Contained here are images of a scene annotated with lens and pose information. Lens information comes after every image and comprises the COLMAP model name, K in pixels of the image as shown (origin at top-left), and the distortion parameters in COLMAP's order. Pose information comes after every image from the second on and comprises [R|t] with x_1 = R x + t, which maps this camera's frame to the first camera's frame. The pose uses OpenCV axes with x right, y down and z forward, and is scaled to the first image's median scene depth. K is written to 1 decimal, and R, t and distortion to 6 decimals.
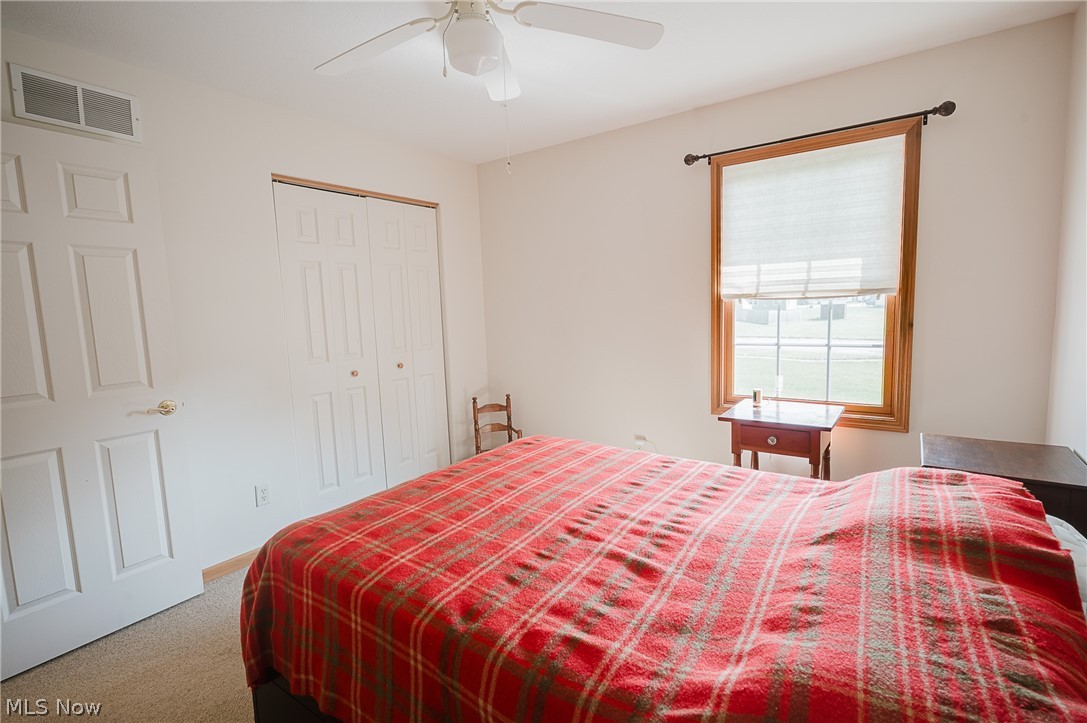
lens RADIAL K [[506.0, 0, 540.9], [0, 506.0, 361.9], [0, 0, 1]] dist [-0.002766, 0.000481]
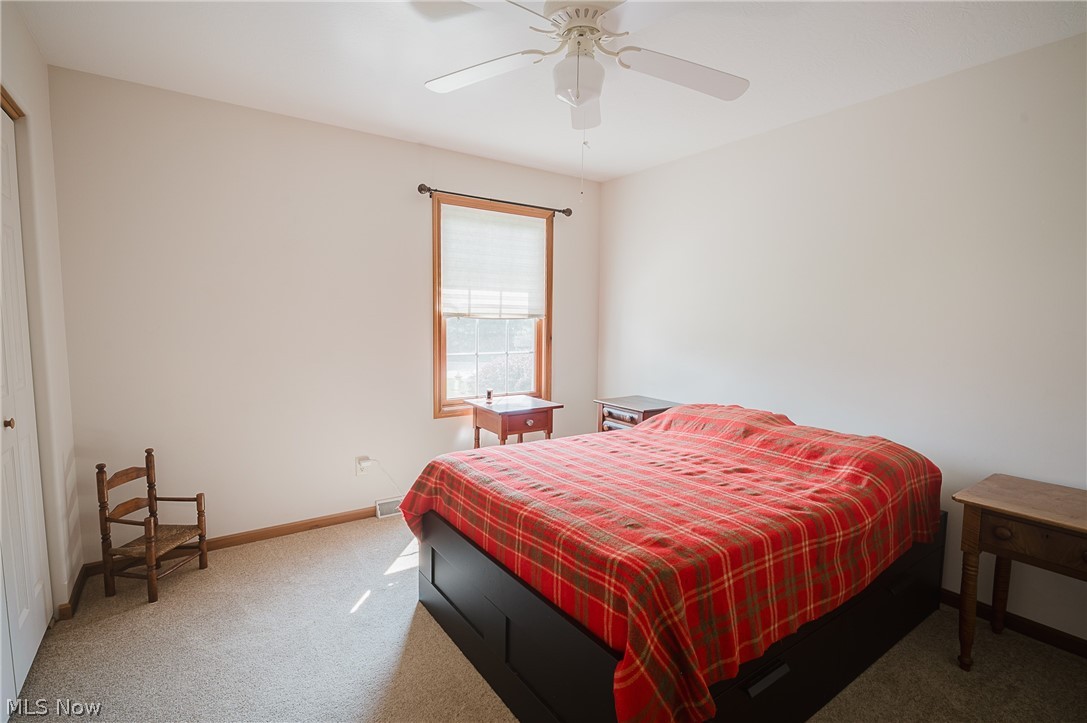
lens RADIAL K [[506.0, 0, 546.0], [0, 506.0, 360.9], [0, 0, 1]] dist [-0.002766, 0.000481]
pose [[0.338633, -0.039884, 0.940073, -1.064465], [0.080695, 0.996651, 0.013216, -0.032000], [-0.937452, 0.071384, 0.340717, 0.645212]]
